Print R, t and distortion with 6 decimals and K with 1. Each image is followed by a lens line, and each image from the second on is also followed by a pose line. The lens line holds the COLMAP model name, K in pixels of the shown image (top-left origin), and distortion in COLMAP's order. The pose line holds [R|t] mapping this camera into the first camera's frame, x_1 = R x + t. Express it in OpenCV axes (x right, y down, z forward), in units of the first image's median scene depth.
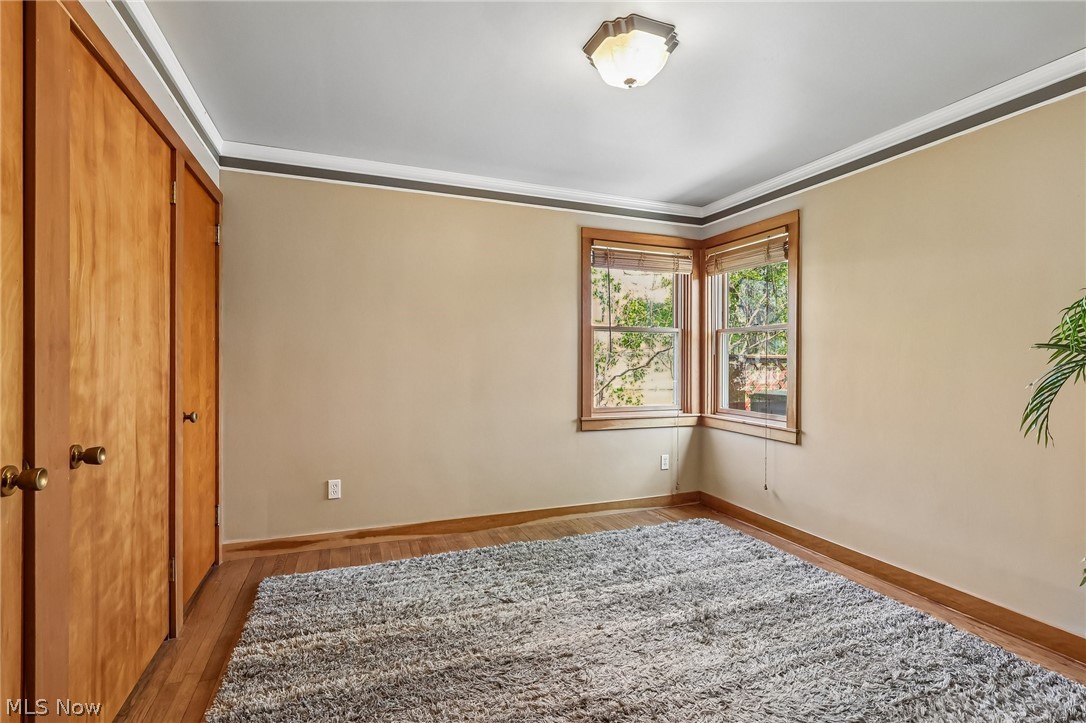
lens RADIAL K [[507.9, 0, 540.5], [0, 507.9, 361.3], [0, 0, 1]] dist [-0.000903, 0.001811]
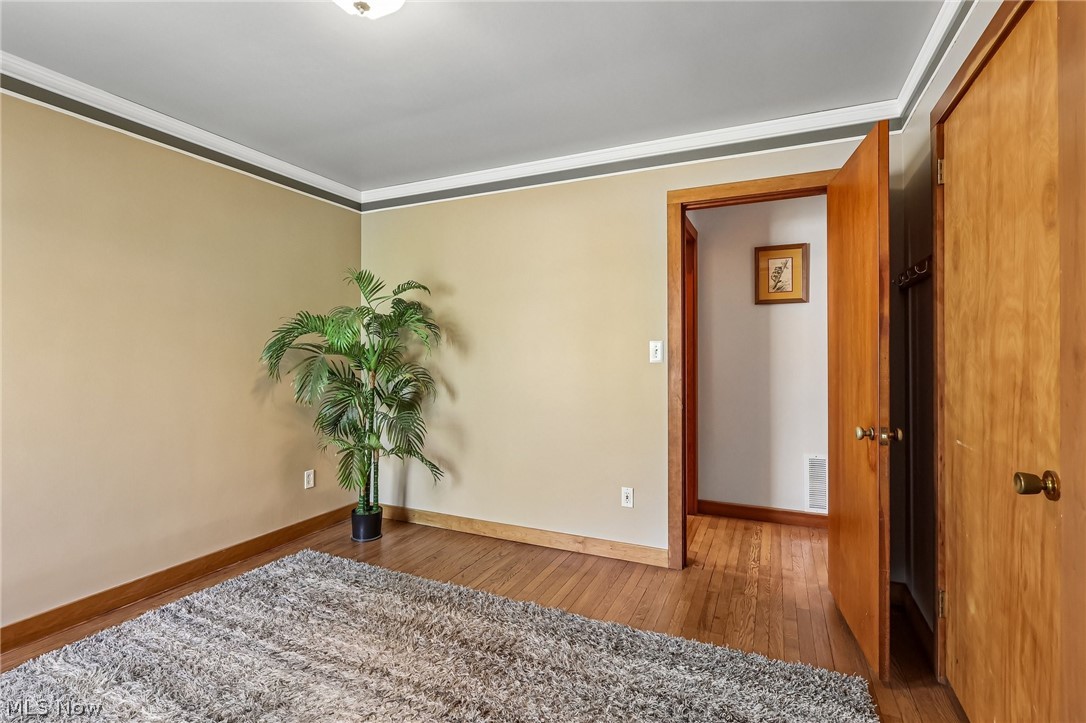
lens RADIAL K [[507.9, 0, 539.8], [0, 507.9, 355.8], [0, 0, 1]] dist [-0.000903, 0.001811]
pose [[-0.698761, -0.008505, 0.715305, -0.480386], [-0.000970, 0.999940, 0.010942, -0.018199], [-0.715355, 0.006952, -0.698727, 1.124220]]
